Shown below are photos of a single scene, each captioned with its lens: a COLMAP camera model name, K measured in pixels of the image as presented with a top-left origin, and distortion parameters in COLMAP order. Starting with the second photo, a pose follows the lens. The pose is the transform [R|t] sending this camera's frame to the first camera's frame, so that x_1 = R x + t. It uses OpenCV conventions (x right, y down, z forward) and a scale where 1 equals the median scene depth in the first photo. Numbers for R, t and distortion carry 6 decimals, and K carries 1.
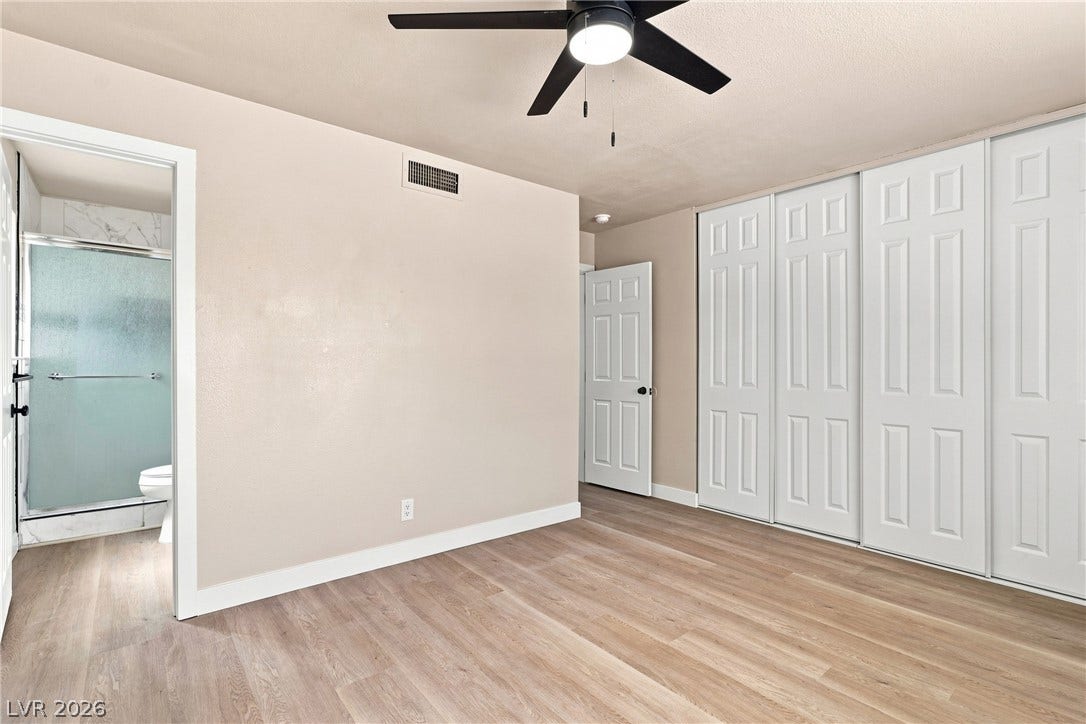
lens RADIAL K [[506.1, 0, 545.8], [0, 506.1, 361.7], [0, 0, 1]] dist [-0.000102, -0.000464]
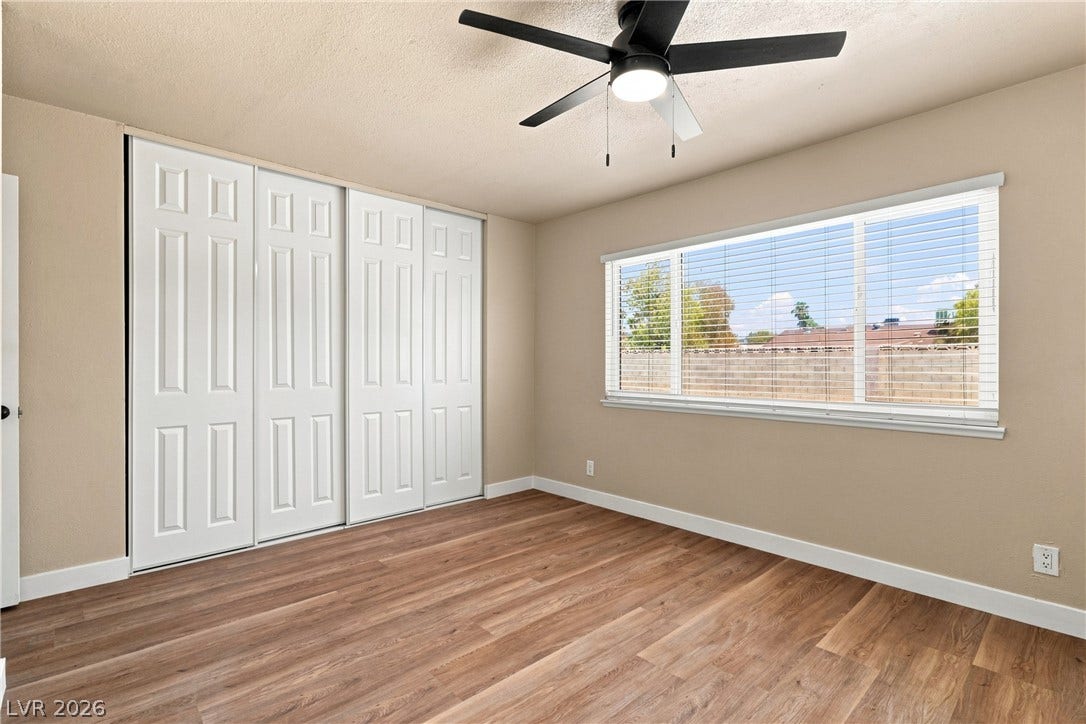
lens RADIAL K [[509.0, 0, 543.0], [0, 509.0, 362.0], [0, 0, 1]] dist [-0.017487, 0.013293]
pose [[-0.056035, -0.002199, 0.998426, -0.622058], [-0.003958, 0.999990, 0.001980, 0.001268], [-0.998421, -0.003840, -0.056043, 0.773335]]
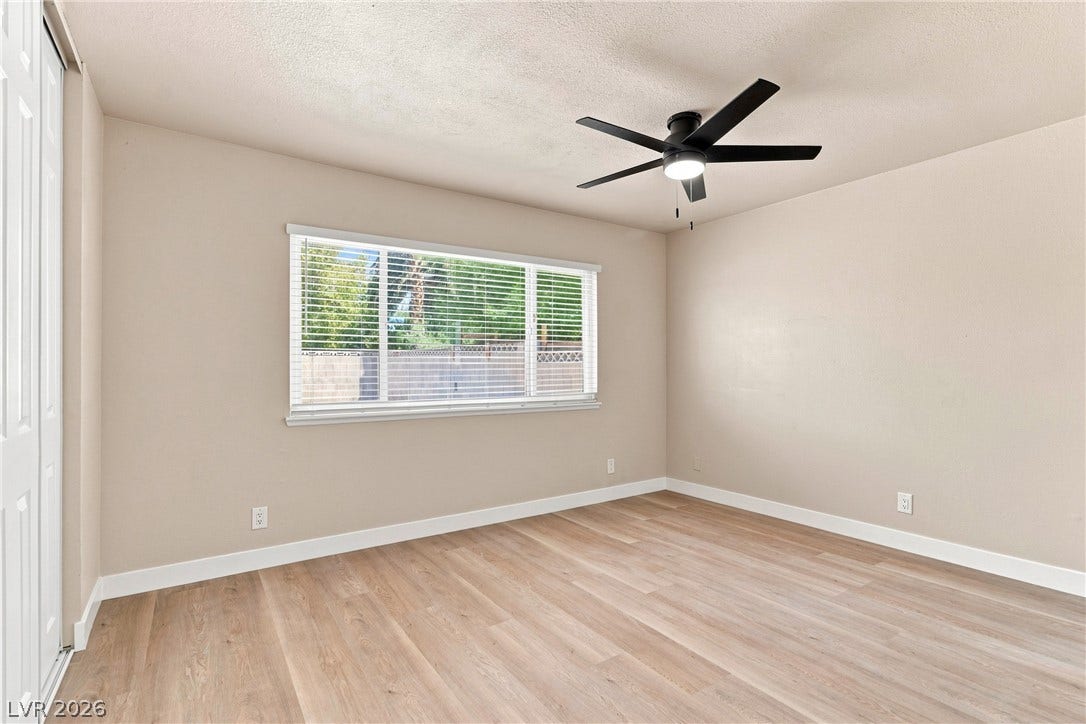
lens RADIAL K [[506.1, 0, 545.8], [0, 506.1, 361.7], [0, 0, 1]] dist [-0.000102, -0.000464]
pose [[-0.996068, -0.002001, 0.088571, 0.244189], [-0.003267, 0.999894, -0.014157, 0.006231], [-0.088533, -0.014391, -0.995969, 1.597210]]
